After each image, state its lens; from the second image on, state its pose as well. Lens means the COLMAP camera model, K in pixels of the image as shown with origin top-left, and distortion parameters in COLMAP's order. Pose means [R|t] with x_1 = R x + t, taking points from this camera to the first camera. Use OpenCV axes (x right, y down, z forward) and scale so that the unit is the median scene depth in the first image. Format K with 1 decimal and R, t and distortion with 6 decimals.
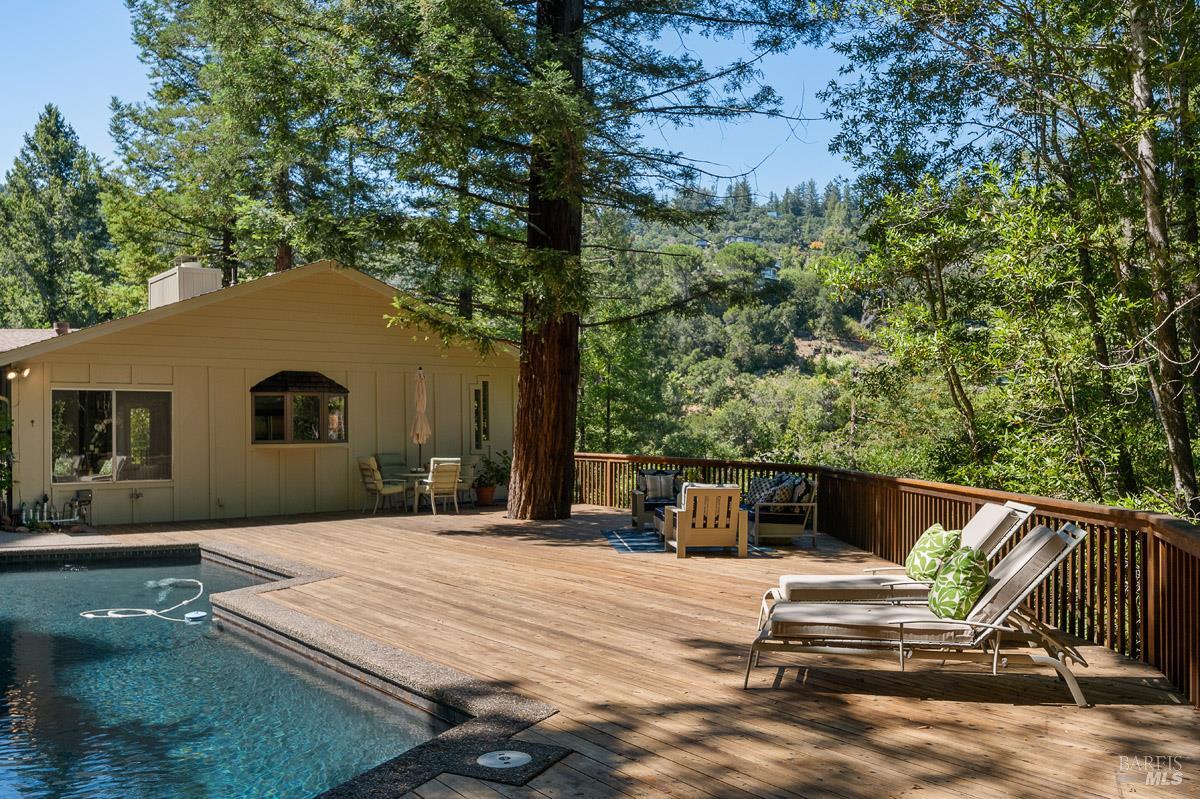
lens RADIAL K [[1025.1, 0, 617.3], [0, 1025.1, 421.4], [0, 0, 1]] dist [0.001298, 0.009055]
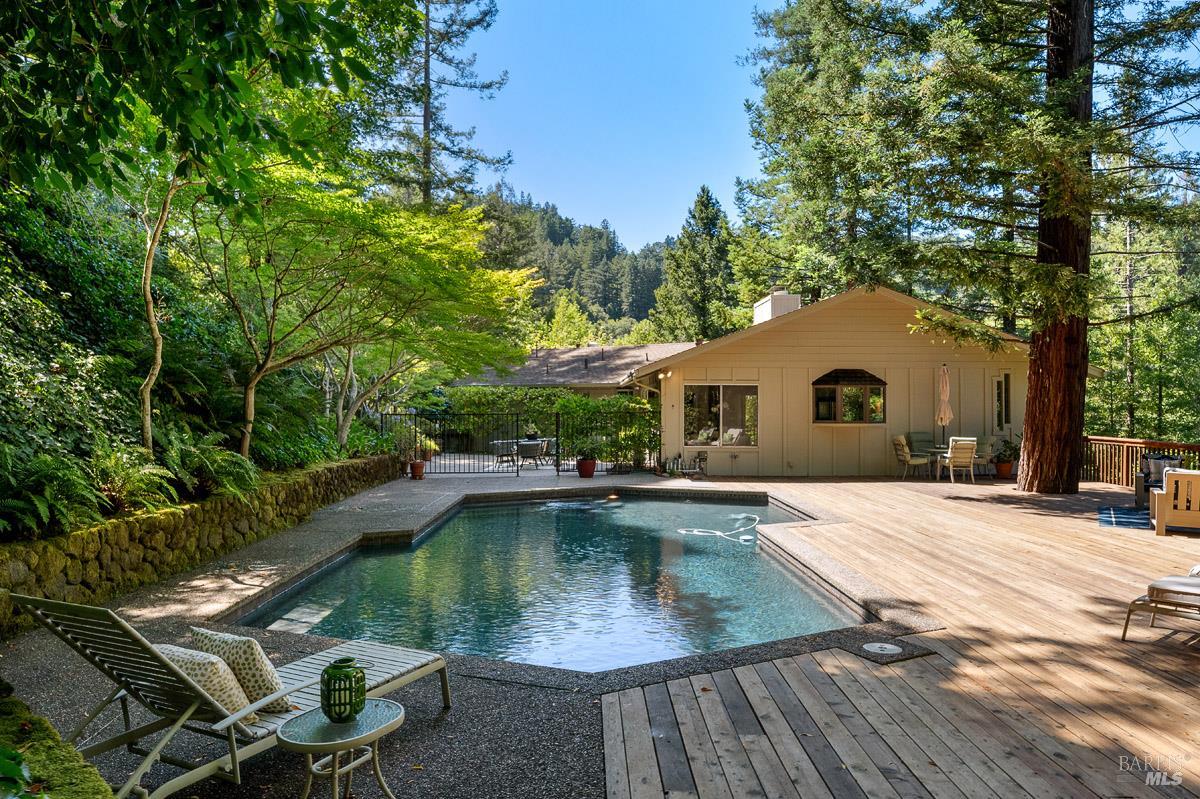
lens RADIAL K [[822.6, 0, 603.5], [0, 822.6, 402.4], [0, 0, 1]] dist [-0.000300, 0.005530]
pose [[0.803071, 0.005859, -0.595855, 0.077185], [-0.006179, 0.999980, 0.001505, -0.005516], [0.595852, 0.002473, 0.803091, -0.051173]]
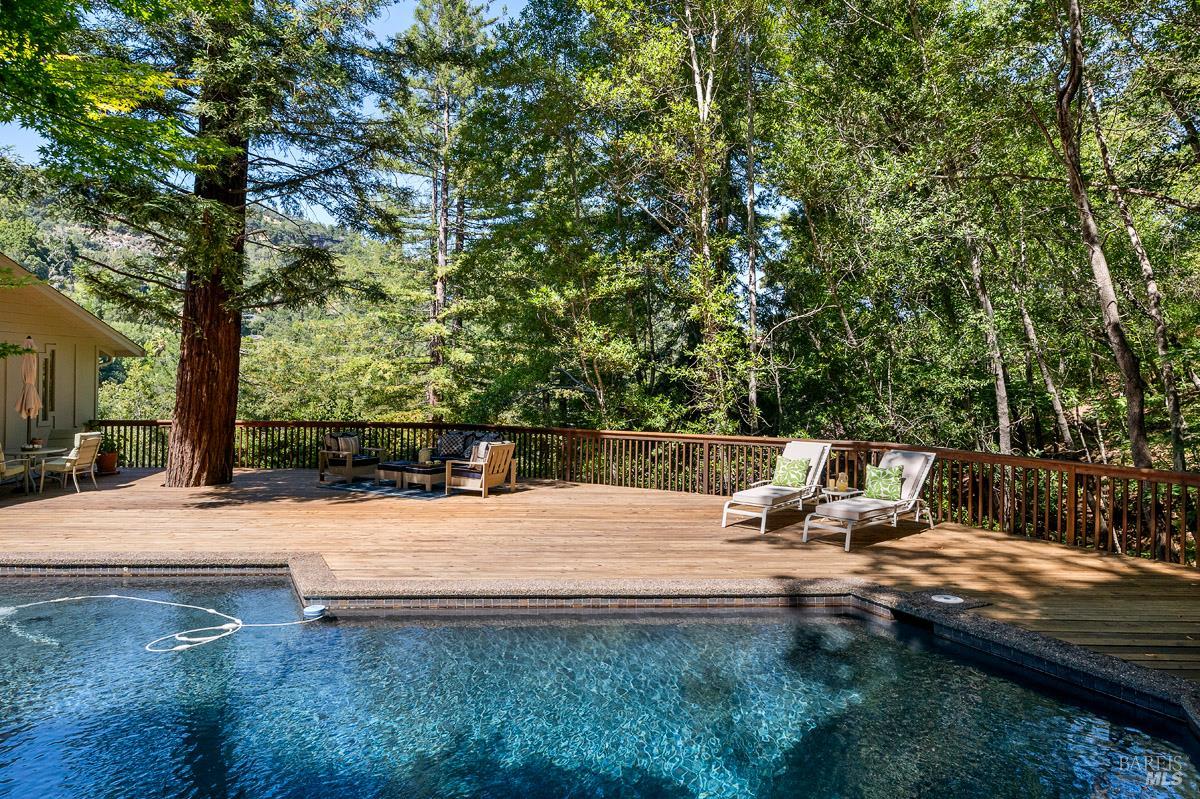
lens RADIAL K [[727.3, 0, 598.7], [0, 727.3, 391.6], [0, 0, 1]] dist [0.000345, 0.000035]
pose [[0.601379, -0.010947, 0.798889, -0.444909], [-0.005557, 0.999825, 0.017884, -0.018614], [-0.798944, -0.015195, 0.601213, 0.209560]]
